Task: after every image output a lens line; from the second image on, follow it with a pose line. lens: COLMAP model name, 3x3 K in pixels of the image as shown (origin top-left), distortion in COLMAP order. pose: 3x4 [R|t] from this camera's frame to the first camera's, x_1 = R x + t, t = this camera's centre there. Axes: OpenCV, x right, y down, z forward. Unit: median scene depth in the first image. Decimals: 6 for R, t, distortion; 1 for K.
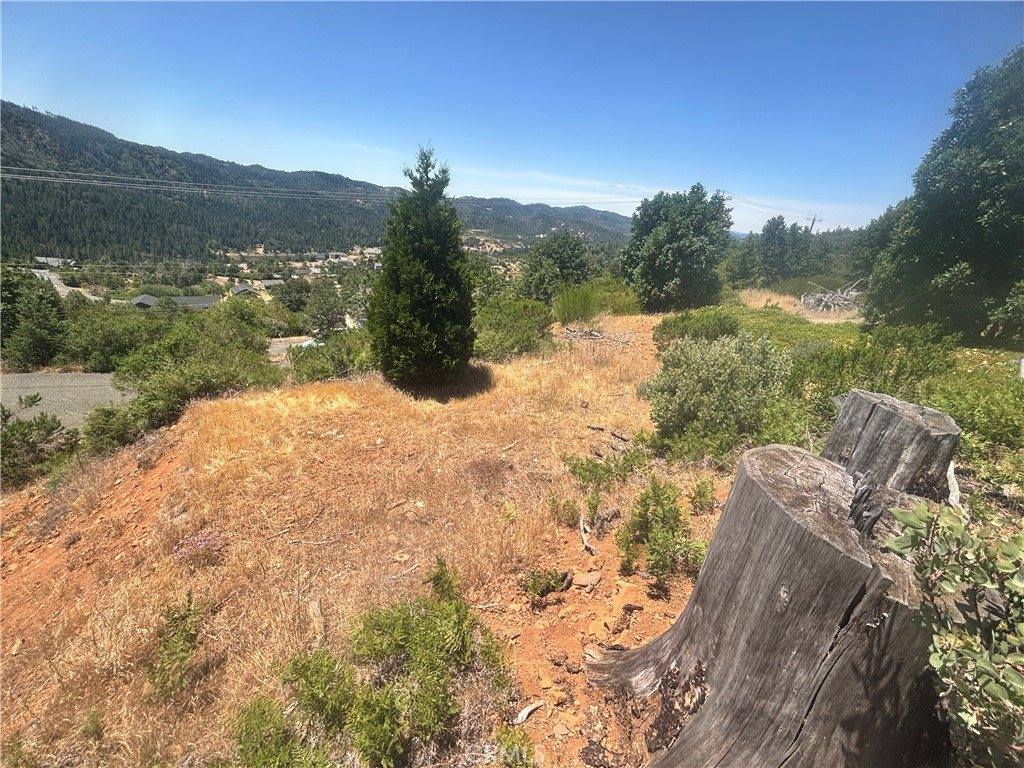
lens RADIAL K [[436.8, 0, 514.2], [0, 436.8, 383.6], [0, 0, 1]] dist [-0.002823, 0.002018]
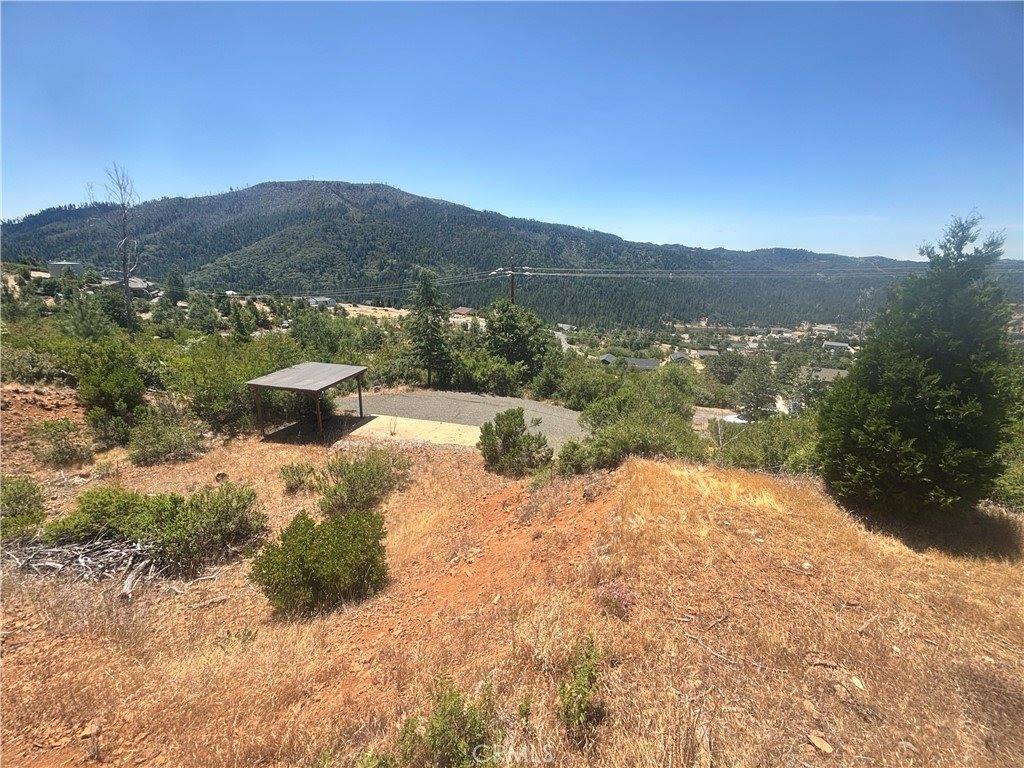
lens RADIAL K [[436.8, 0, 504.9], [0, 436.8, 379.1], [0, 0, 1]] dist [-0.002823, 0.002018]
pose [[0.596492, 0.132144, -0.791666, -0.034992], [-0.264536, 0.963608, -0.038474, -0.019758], [0.757772, 0.232373, 0.609742, -0.012434]]
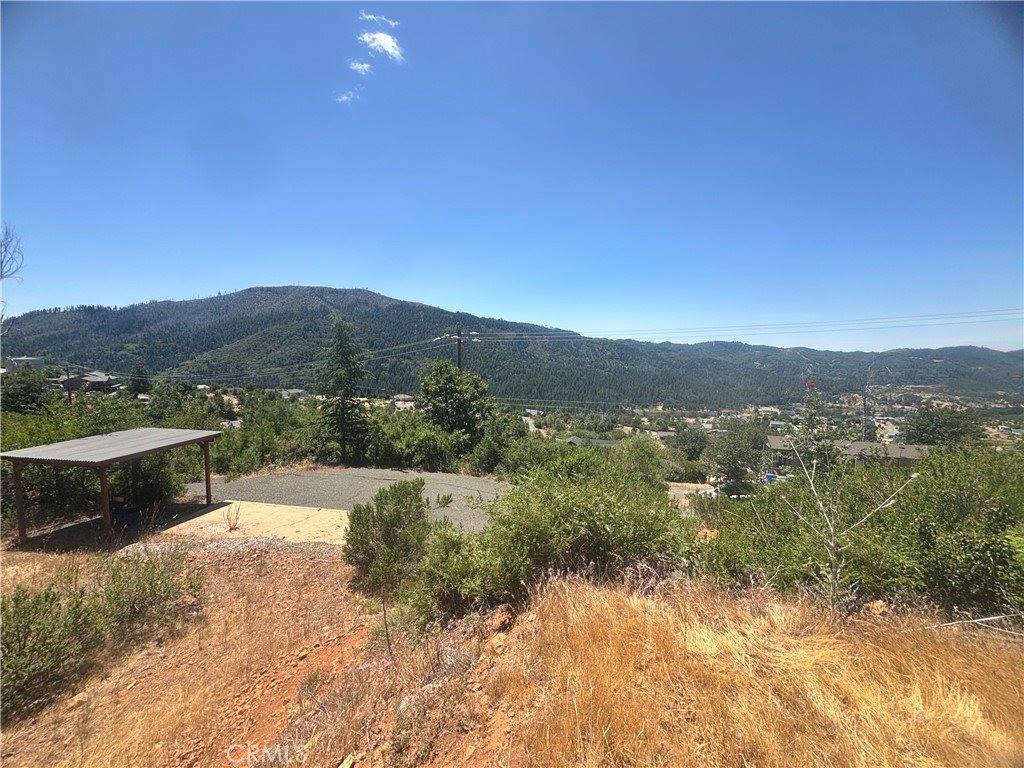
lens RADIAL K [[412.0, 0, 503.8], [0, 412.0, 382.7], [0, 0, 1]] dist [0.003600, -0.001590]
pose [[0.646121, -0.038276, -0.762275, -0.406902], [-0.232066, 0.941603, -0.243984, -0.018129], [0.727099, 0.334542, 0.599507, 0.583708]]
